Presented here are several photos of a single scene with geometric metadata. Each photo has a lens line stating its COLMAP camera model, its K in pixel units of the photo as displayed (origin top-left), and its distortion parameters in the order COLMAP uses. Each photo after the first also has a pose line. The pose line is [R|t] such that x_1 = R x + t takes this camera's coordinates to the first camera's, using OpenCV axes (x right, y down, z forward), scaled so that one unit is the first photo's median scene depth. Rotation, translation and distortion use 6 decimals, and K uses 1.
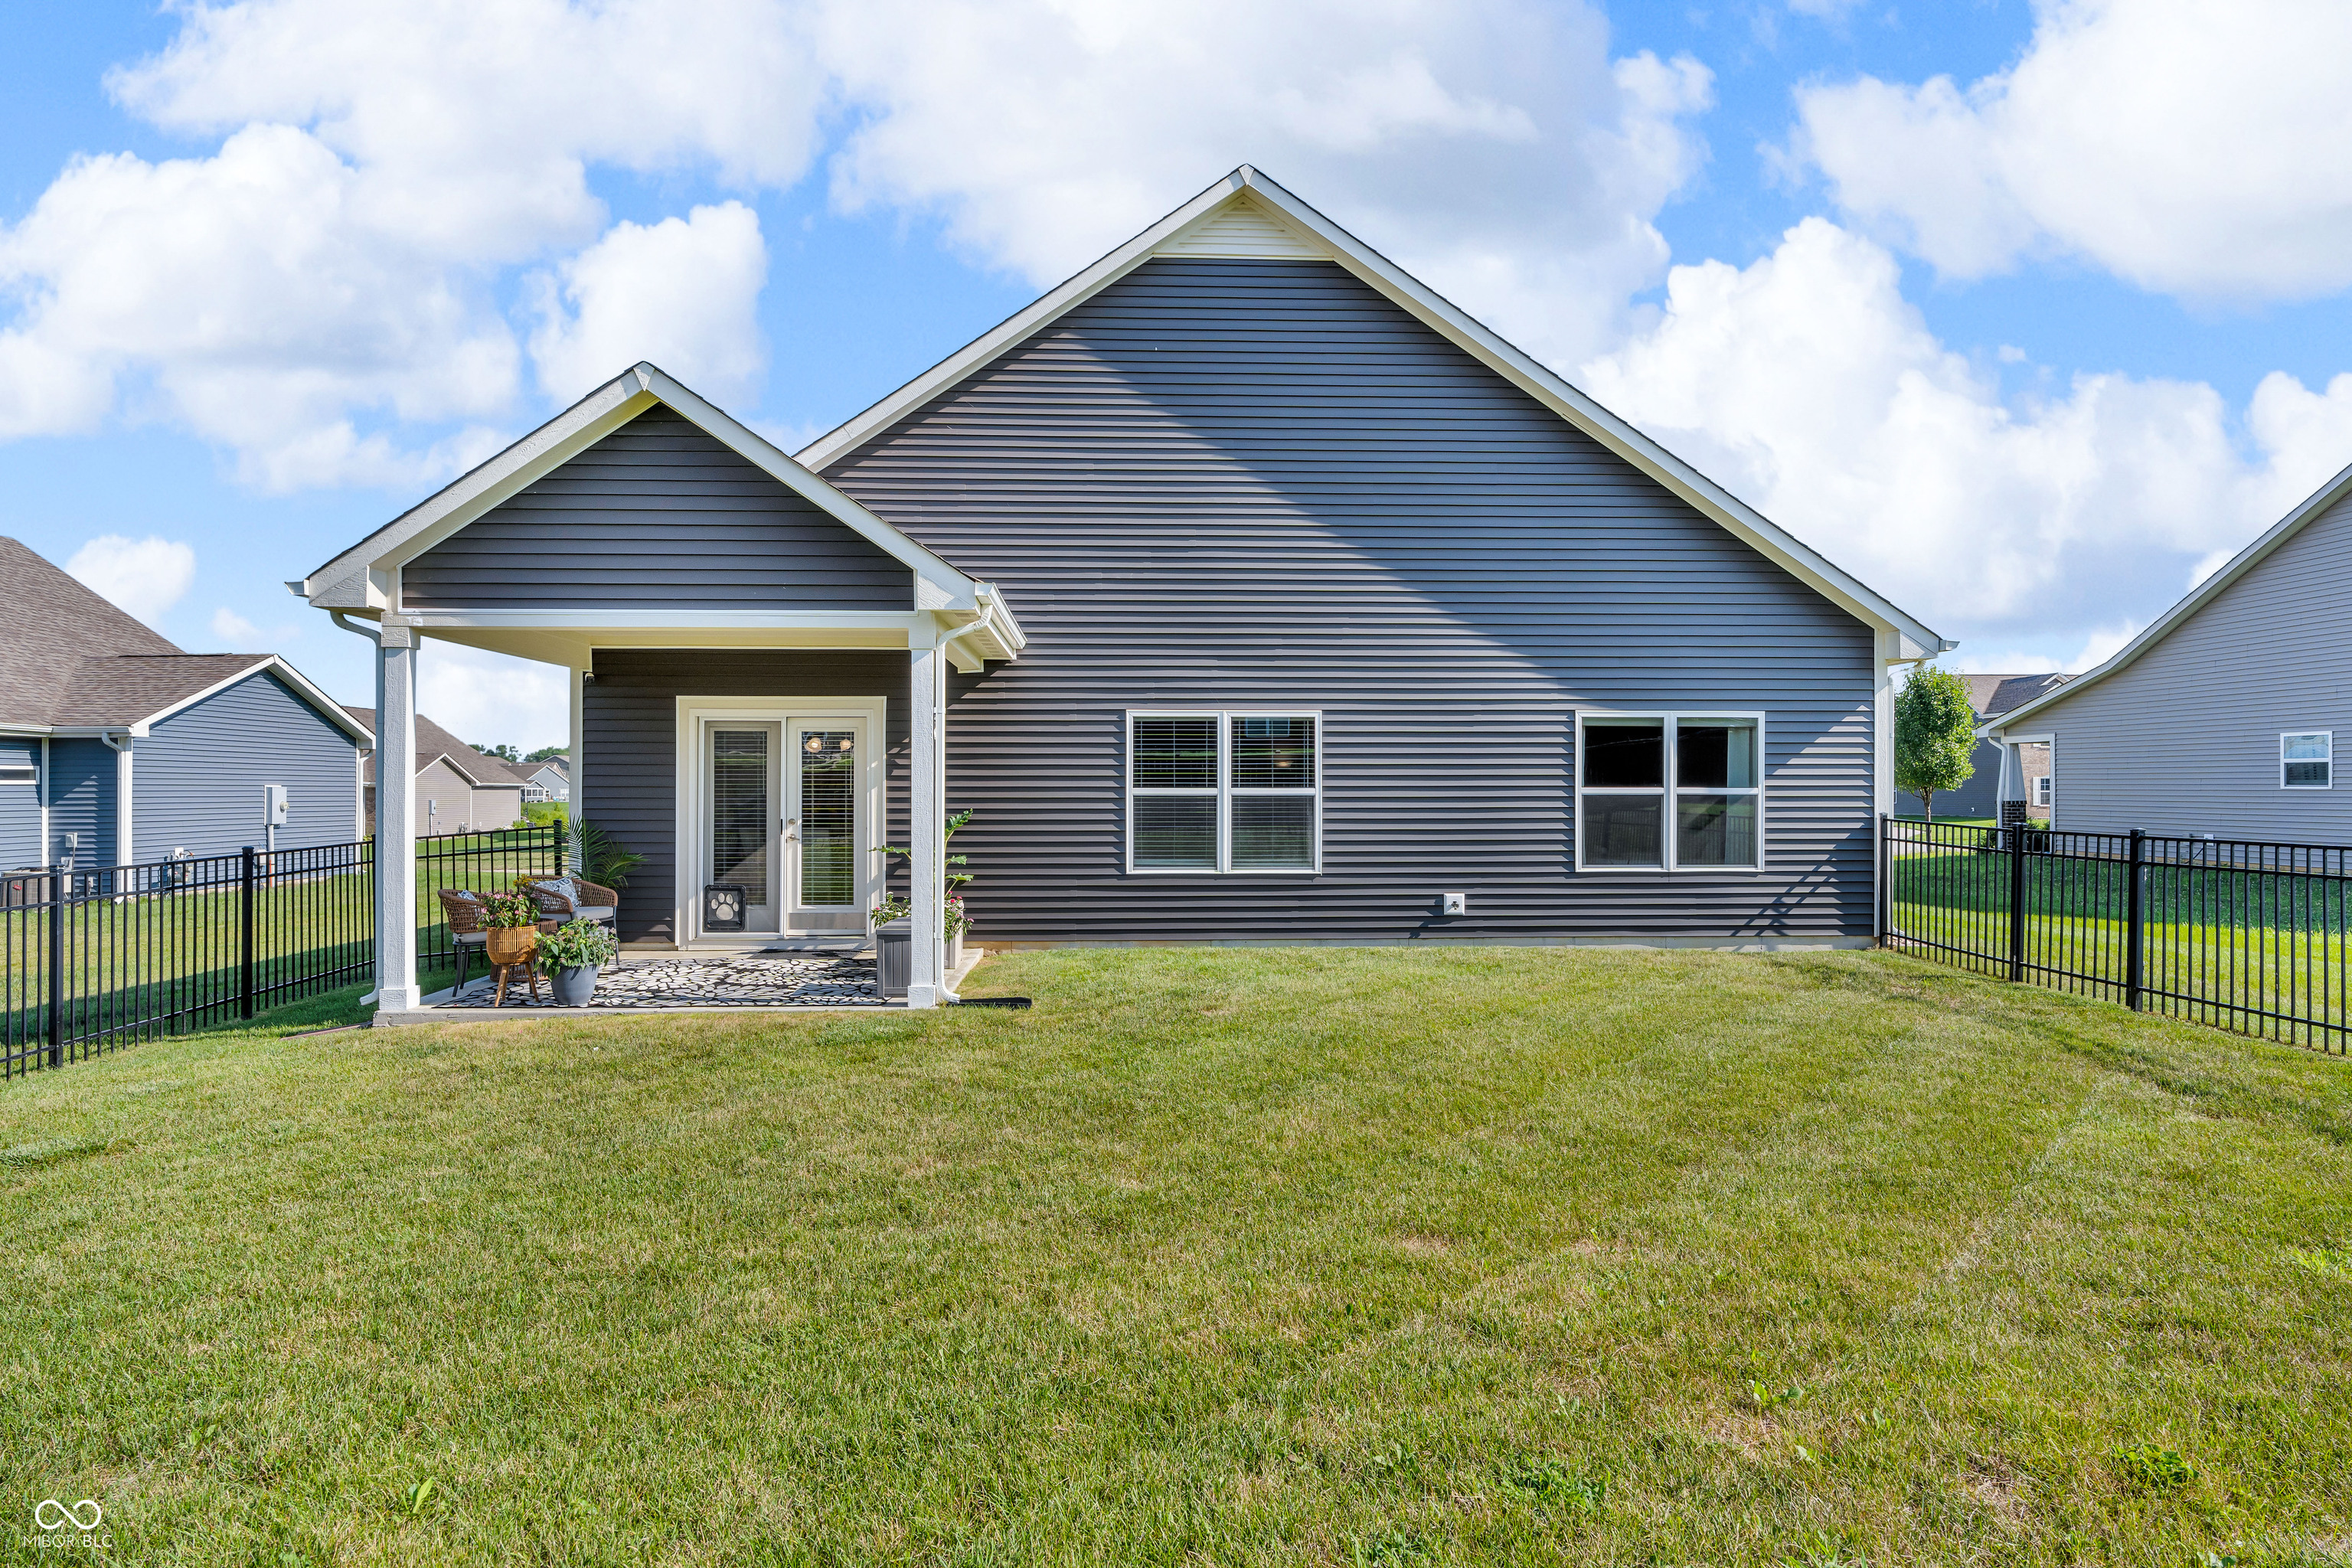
lens RADIAL K [[1304.3, 0, 1167.3], [0, 1304.3, 787.5], [0, 0, 1]] dist [-0.000313, 0.002079]
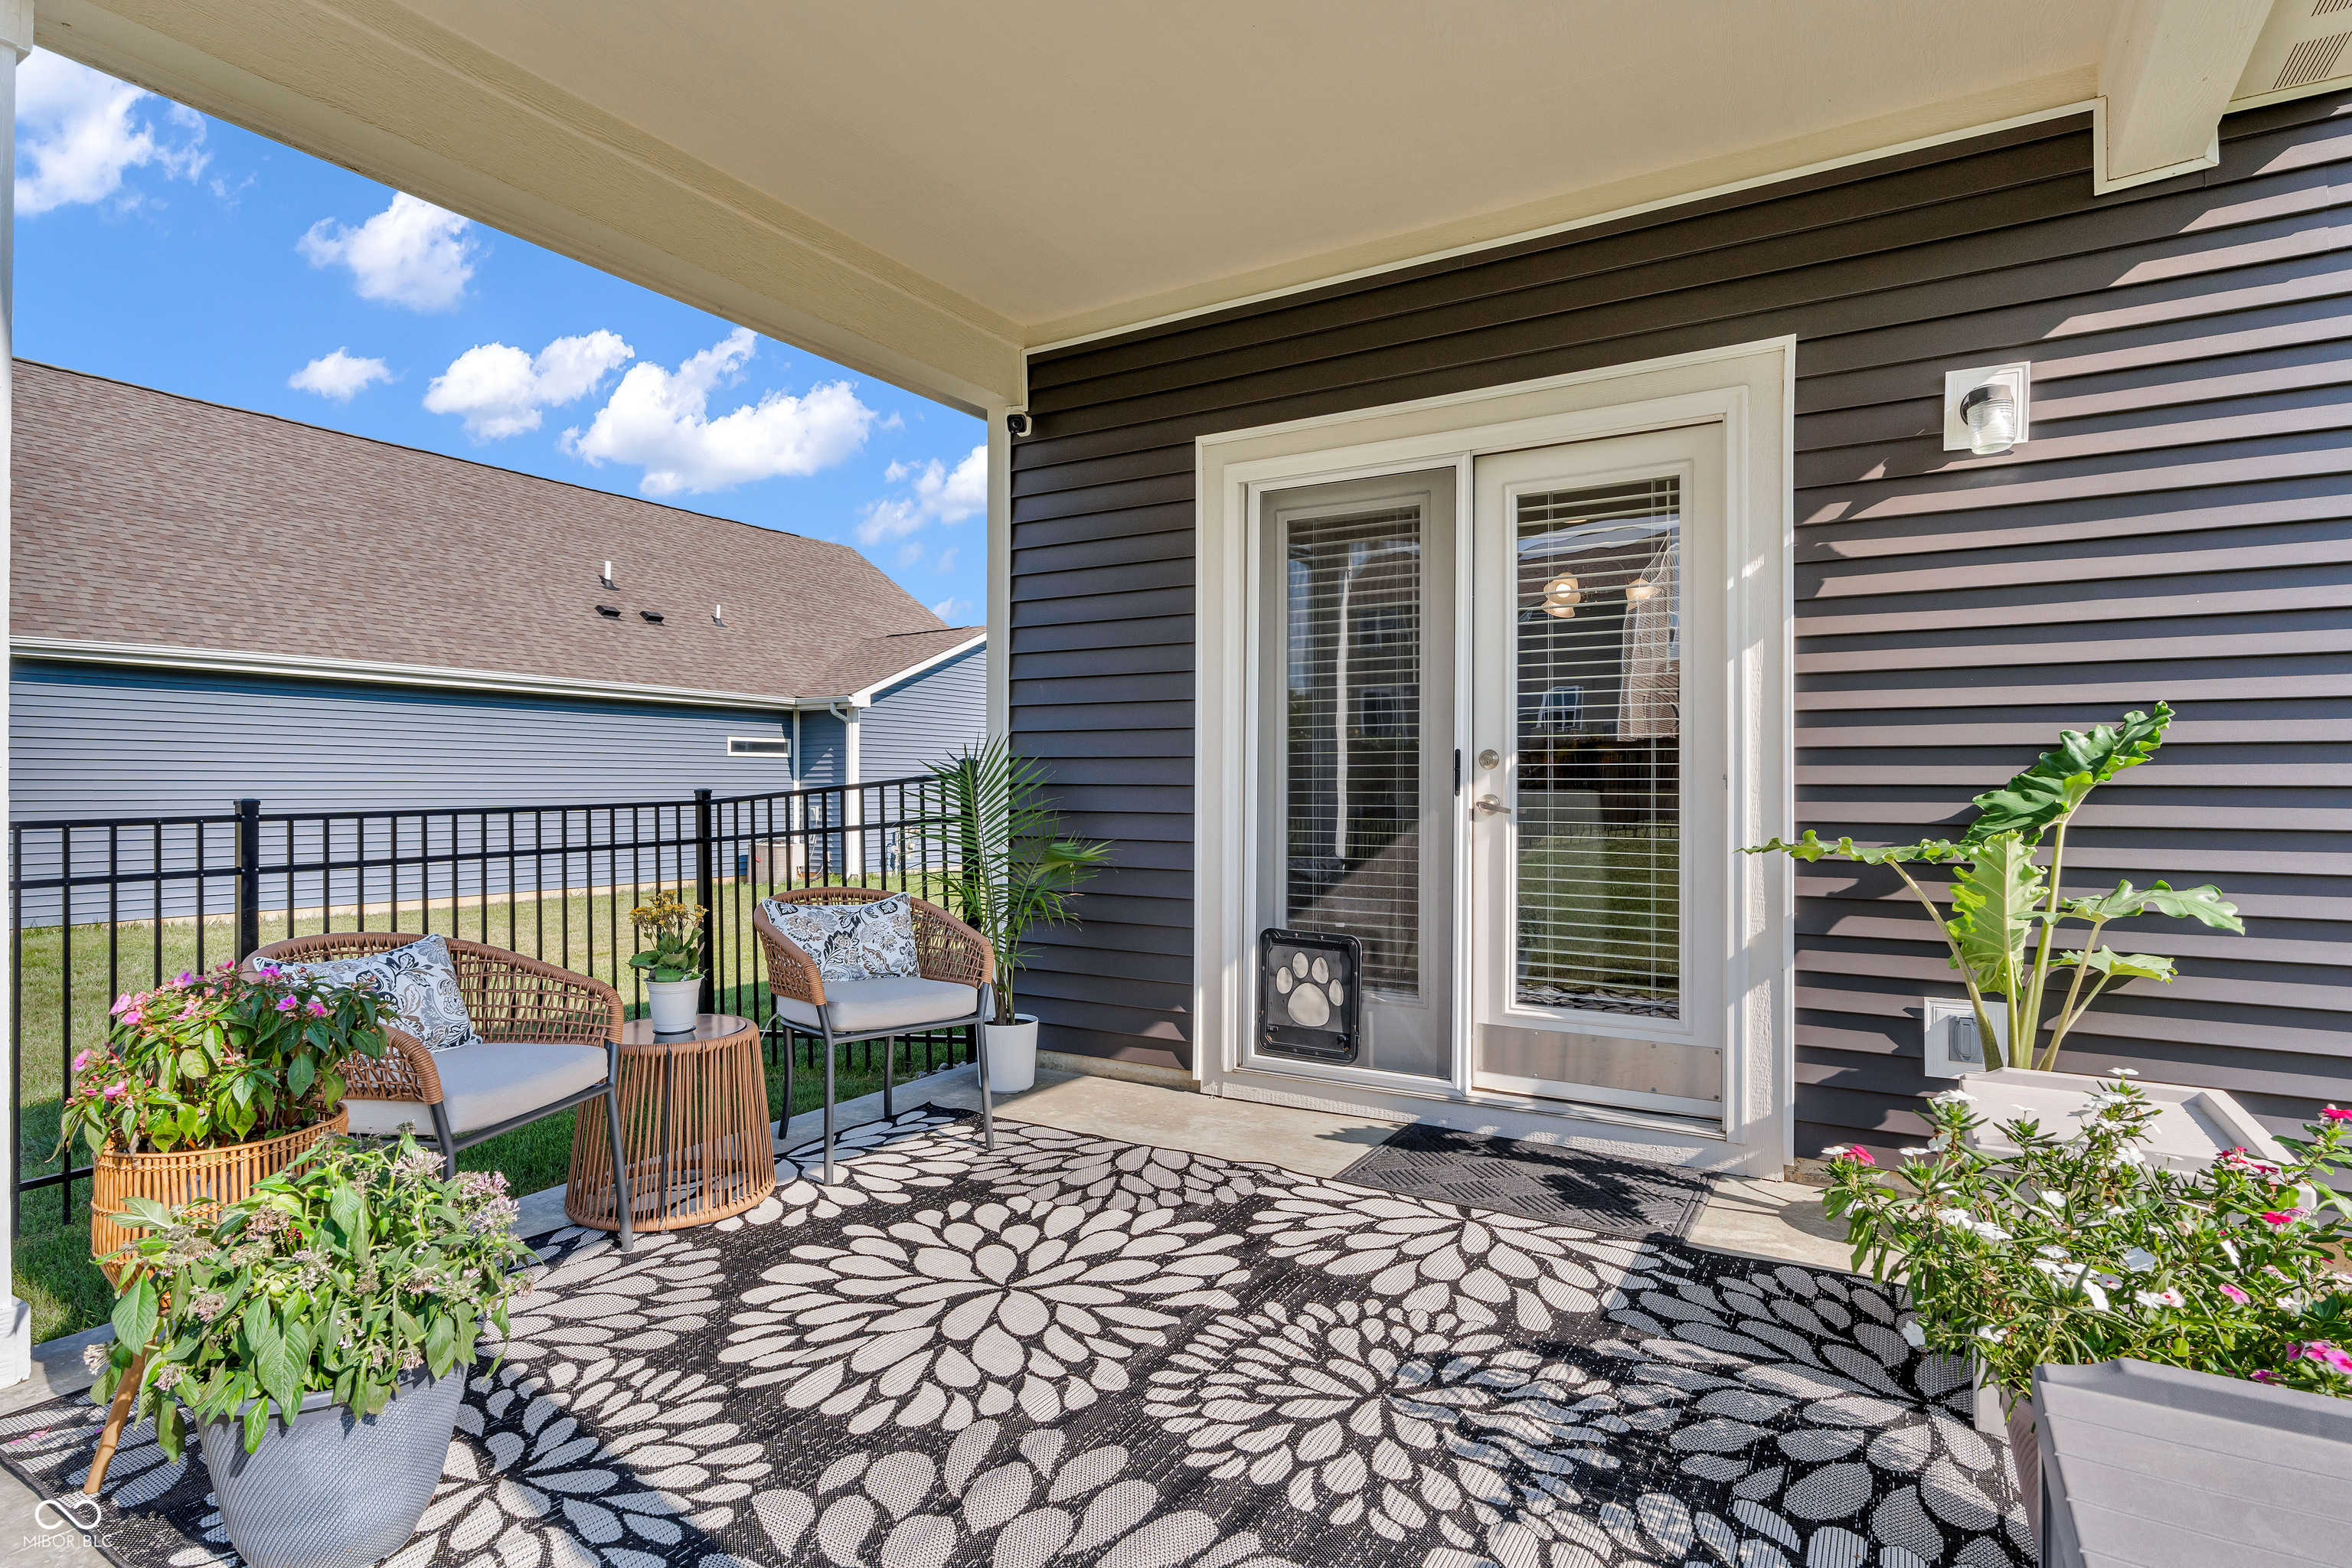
lens RADIAL K [[1209.7, 0, 1173.4], [0, 1209.7, 787.2], [0, 0, 1]] dist [-0.002341, 0.000042]
pose [[0.831607, 0.001583, -0.555362, -0.178325], [-0.000618, 0.999998, 0.001926, 0.032844], [0.555364, -0.001259, 0.831607, 0.682401]]
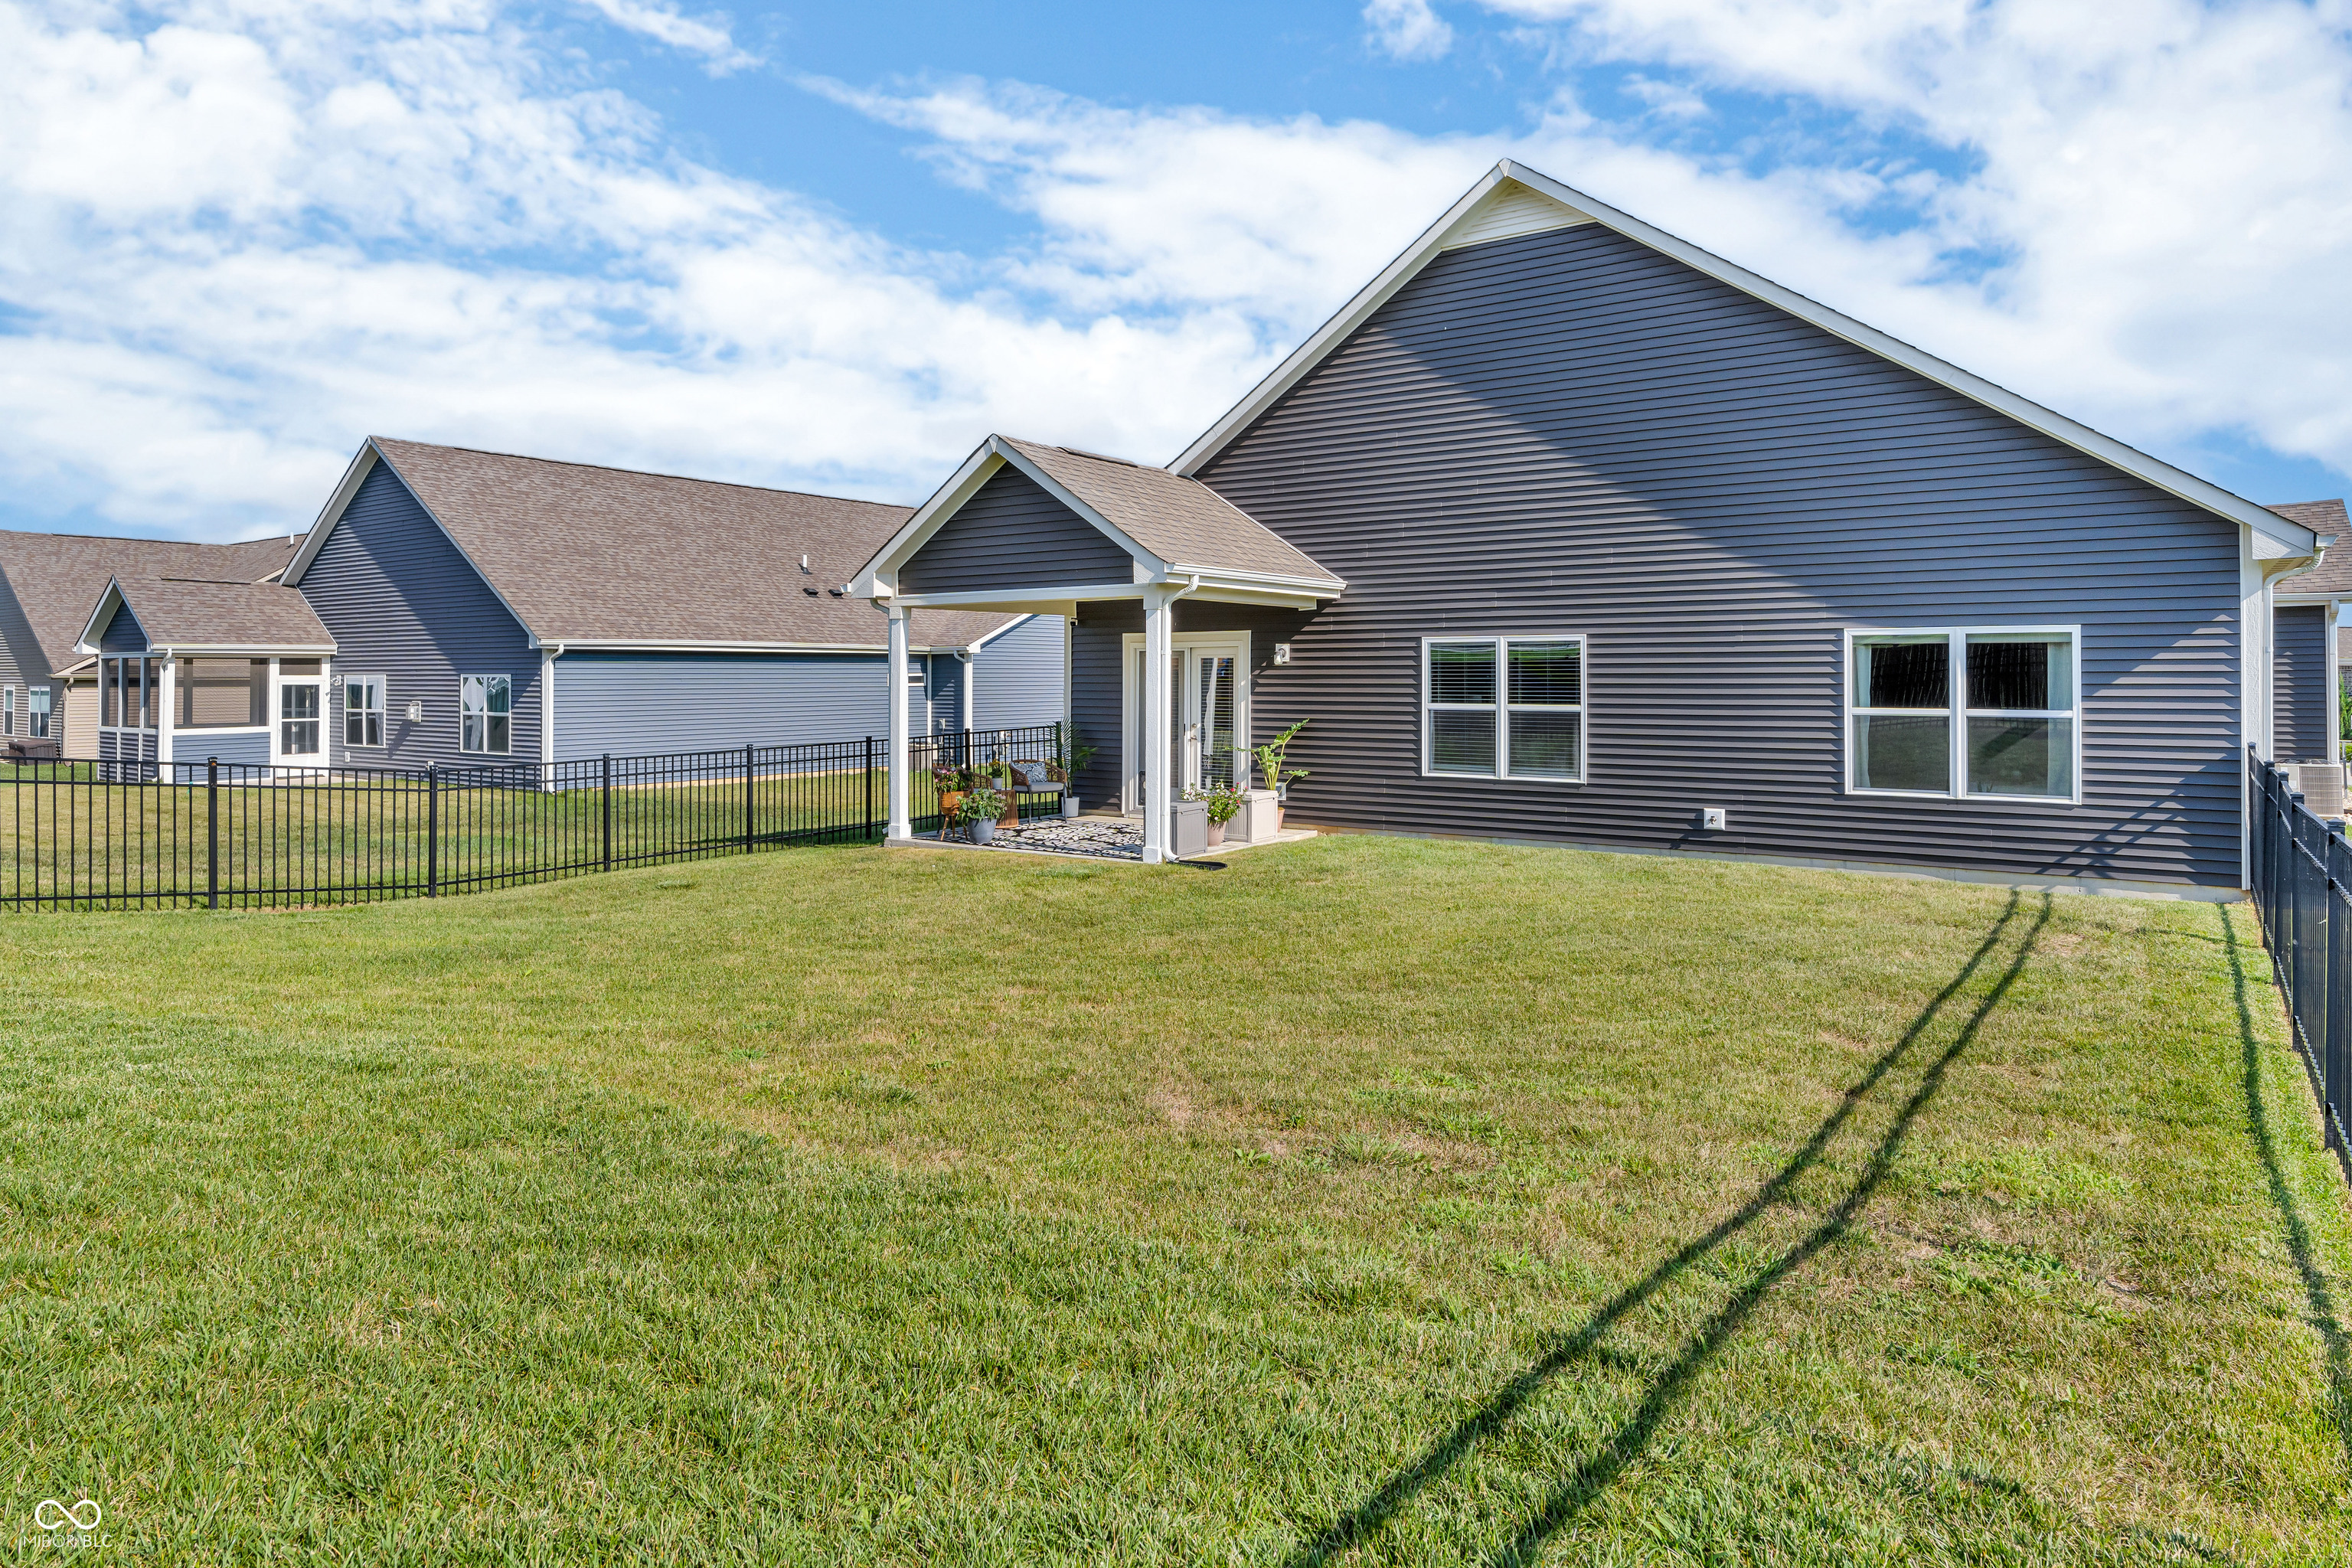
lens RADIAL K [[1370.8, 0, 1176.4], [0, 1370.8, 661.1], [0, 0, 1]] dist [0.004008, 0.001621]
pose [[0.796112, -0.007682, -0.605100, 0.540272], [0.001913, 0.999946, -0.010178, -0.025400], [0.605146, 0.006945, 0.796084, -0.123712]]
